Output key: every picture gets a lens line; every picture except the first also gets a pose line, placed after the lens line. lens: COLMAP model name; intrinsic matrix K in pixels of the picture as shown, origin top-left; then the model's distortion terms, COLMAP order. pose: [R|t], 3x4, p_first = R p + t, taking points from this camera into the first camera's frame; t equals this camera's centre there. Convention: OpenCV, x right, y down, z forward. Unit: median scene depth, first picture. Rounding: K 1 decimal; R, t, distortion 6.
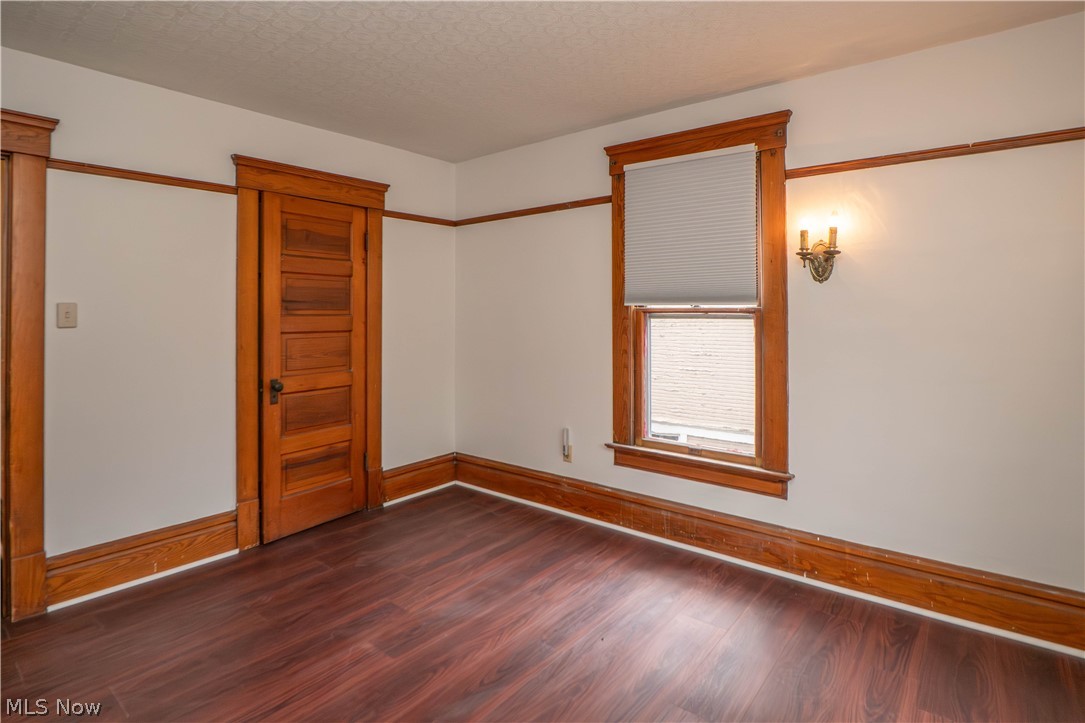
lens RADIAL K [[551.0, 0, 547.3], [0, 551.0, 339.2], [0, 0, 1]] dist [-0.037694, -0.000002]
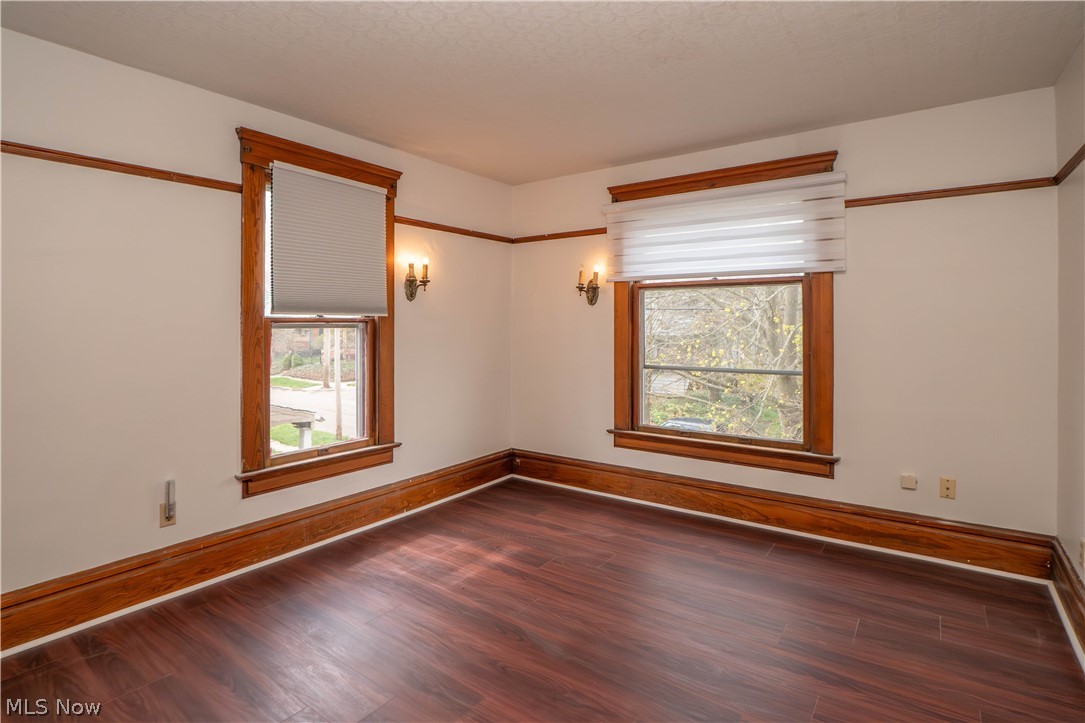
lens RADIAL K [[541.5, 0, 517.5], [0, 541.5, 360.8], [0, 0, 1]] dist [-0.039293, 0.009079]
pose [[-0.008575, -0.071826, 0.997380, -0.816986], [0.047305, 0.996271, 0.072153, -0.032308], [-0.998844, 0.047800, -0.005145, 0.652129]]
